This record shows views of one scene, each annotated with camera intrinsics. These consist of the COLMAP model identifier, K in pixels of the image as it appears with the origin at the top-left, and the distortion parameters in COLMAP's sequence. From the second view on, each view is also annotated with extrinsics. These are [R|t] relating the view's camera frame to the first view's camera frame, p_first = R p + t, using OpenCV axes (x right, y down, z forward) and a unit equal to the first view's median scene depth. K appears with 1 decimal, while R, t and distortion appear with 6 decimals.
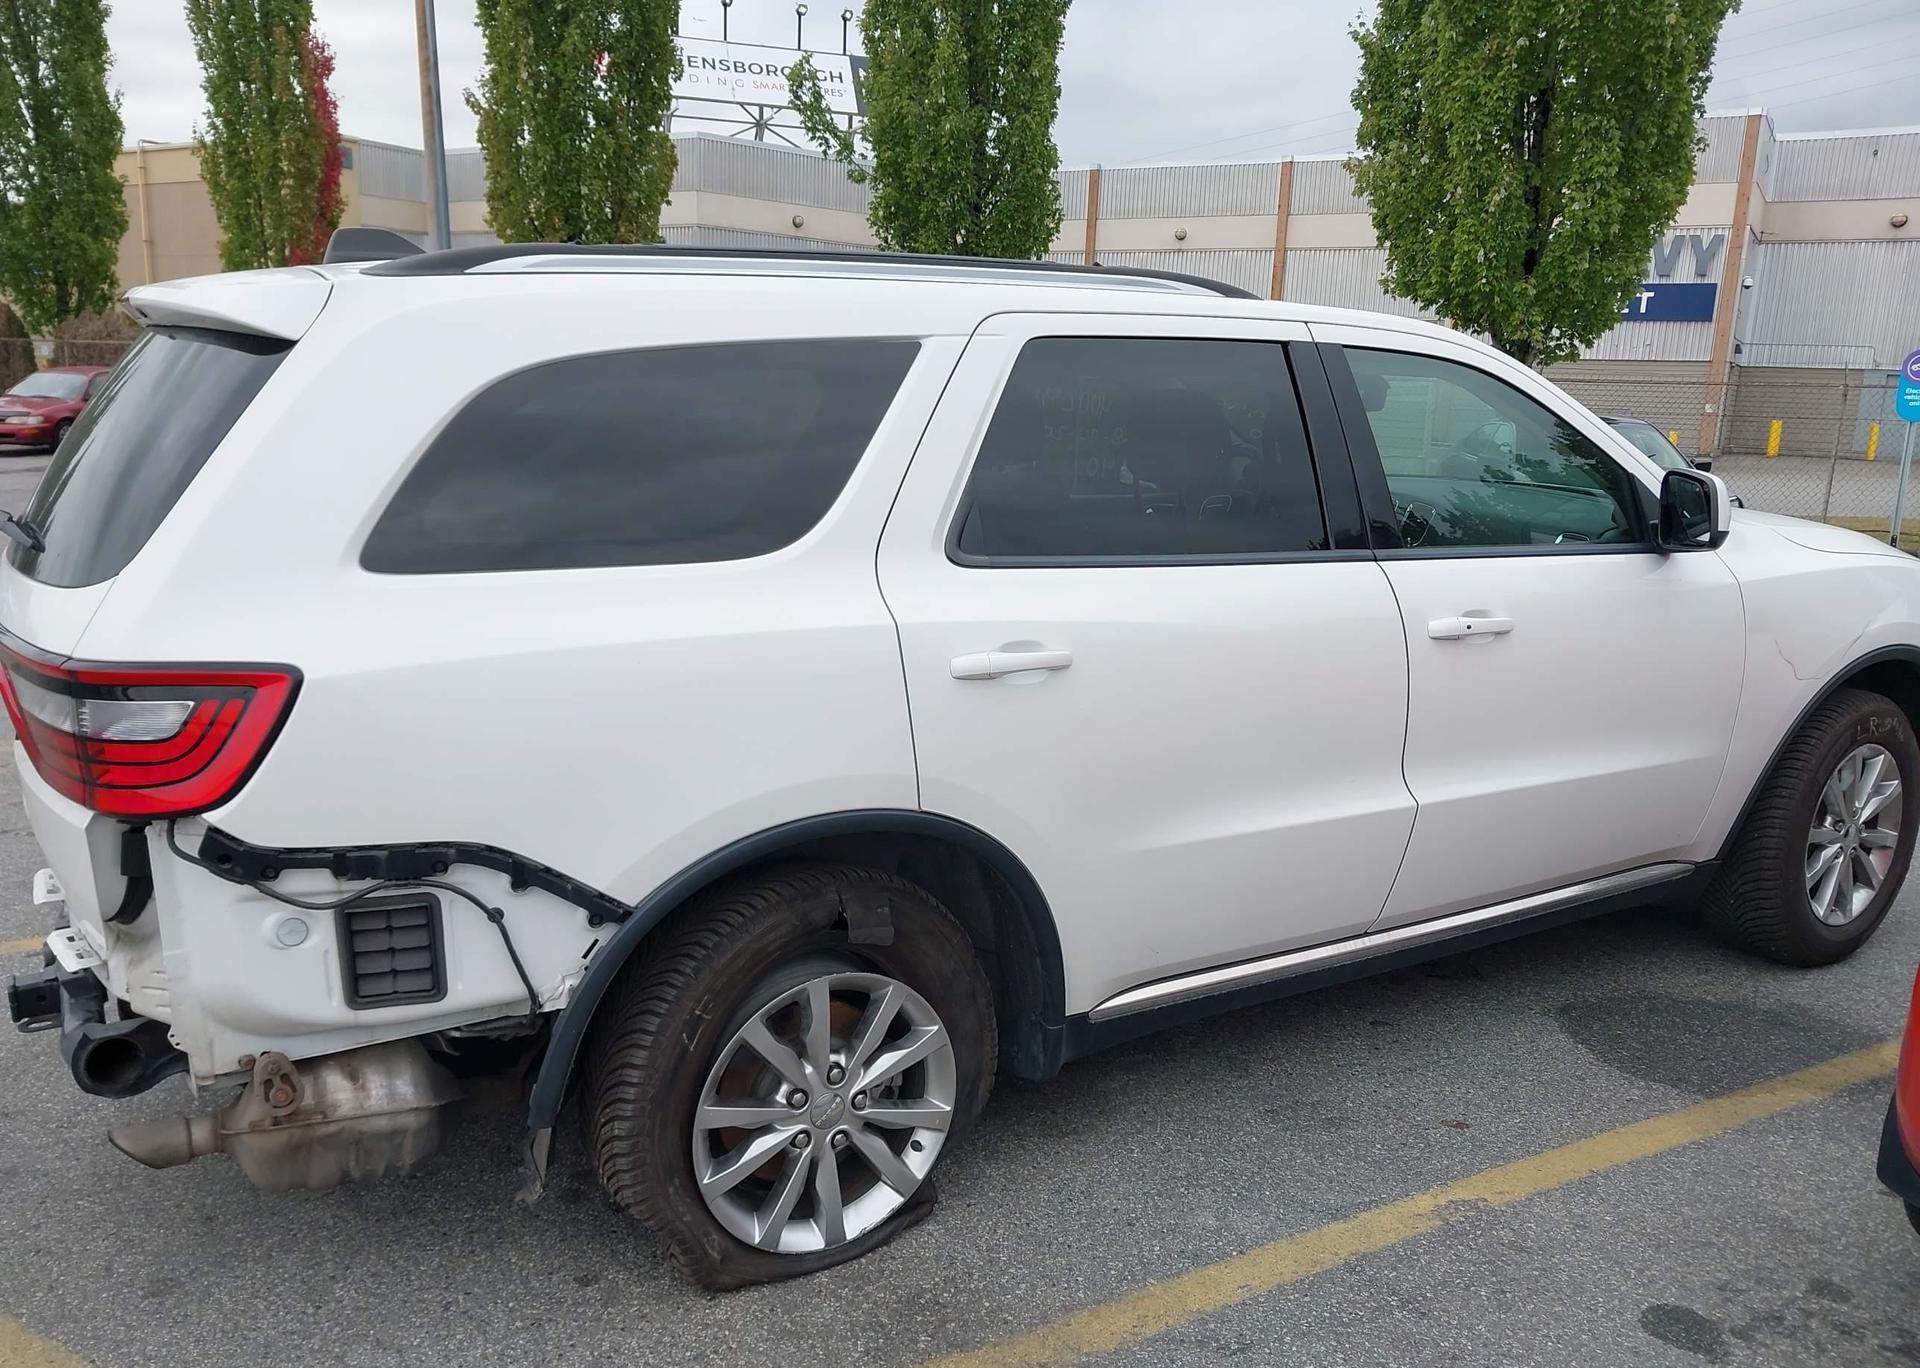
lens RADIAL K [[1535.3, 0, 998.8], [0, 1535.3, 706.3], [0, 0, 1]] dist [0.006333, -0.006486]
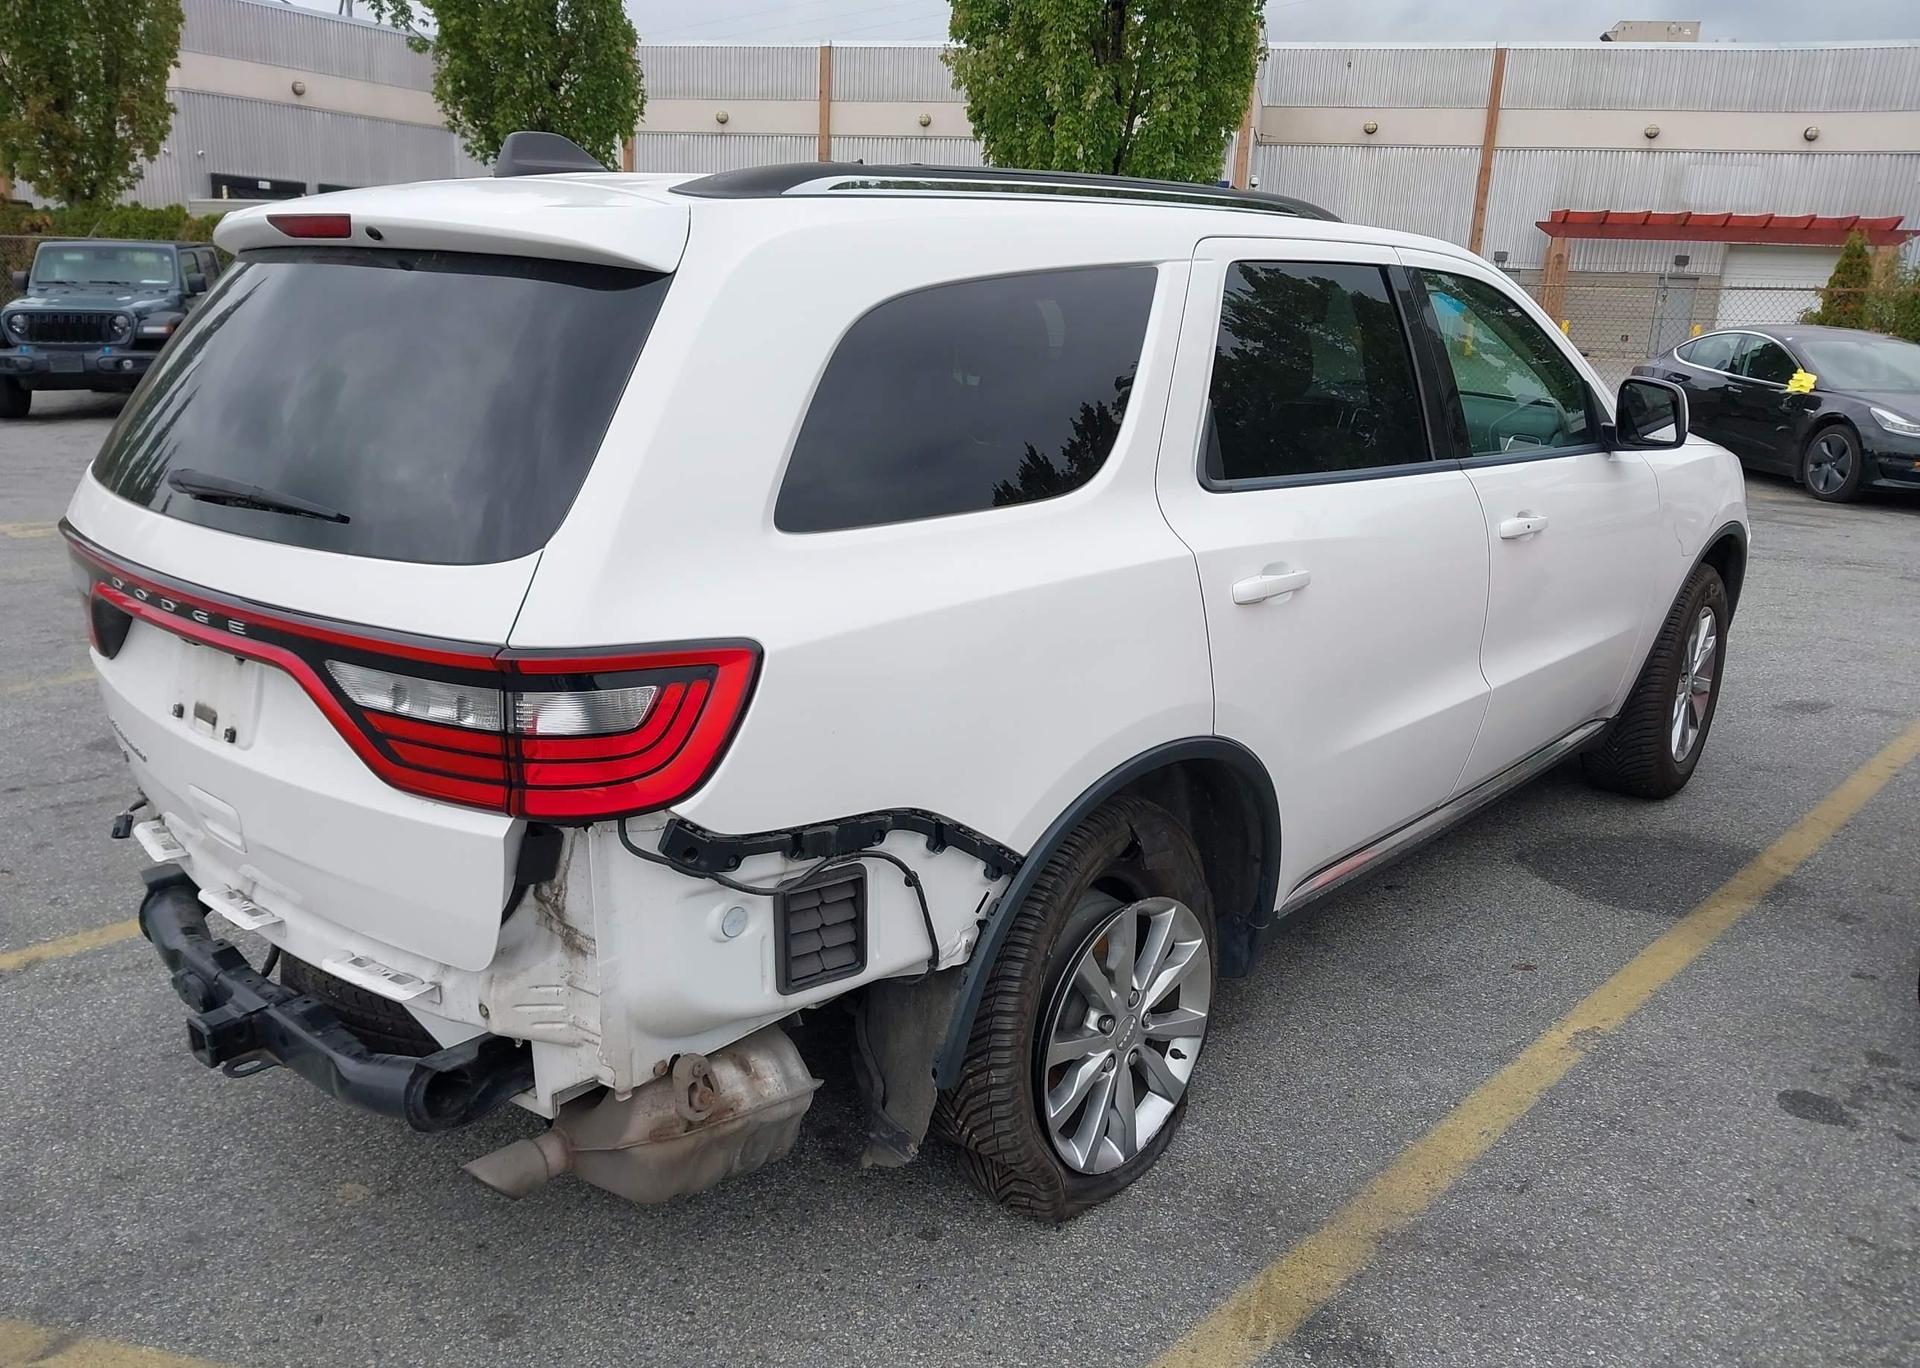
lens RADIAL K [[1535.3, 0, 946.8], [0, 1535.3, 681.7], [0, 0, 1]] dist [0.006333, -0.006486]
pose [[0.952183, -0.075424, 0.296071, -0.432107], [0.058369, 0.996108, 0.066040, -0.037613], [-0.299900, -0.045601, 0.952880, 0.058080]]
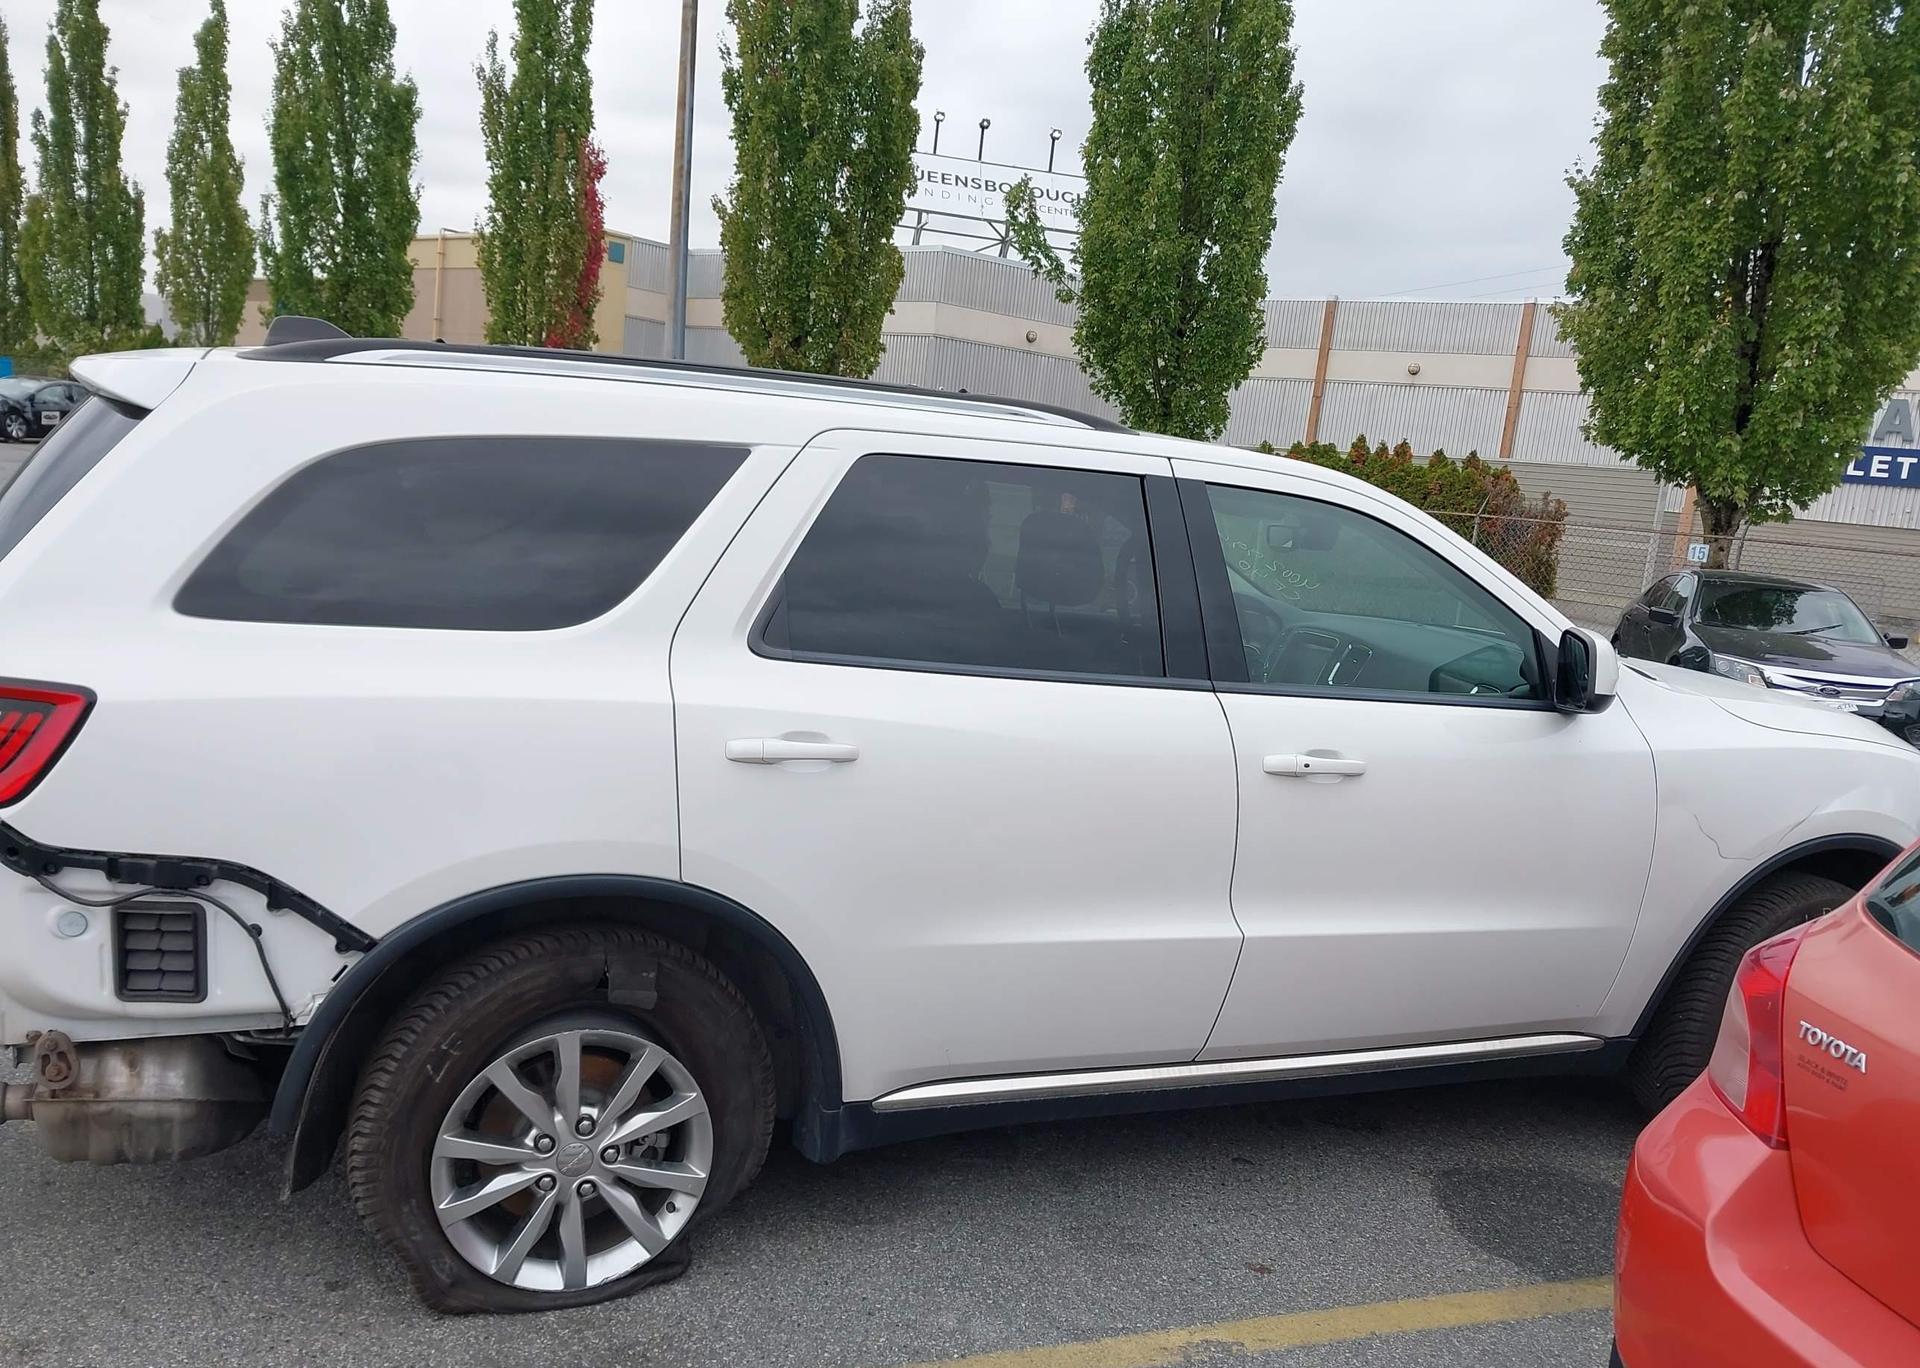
lens RADIAL K [[1535.3, 0, 1005.8], [0, 1535.3, 718.0], [0, 0, 1]] dist [0.006333, -0.006486]
pose [[0.985267, 0.091884, -0.144242, 0.258725], [-0.100871, 0.993307, -0.056268, -0.006207], [0.138106, 0.069989, 0.987941, -0.020129]]
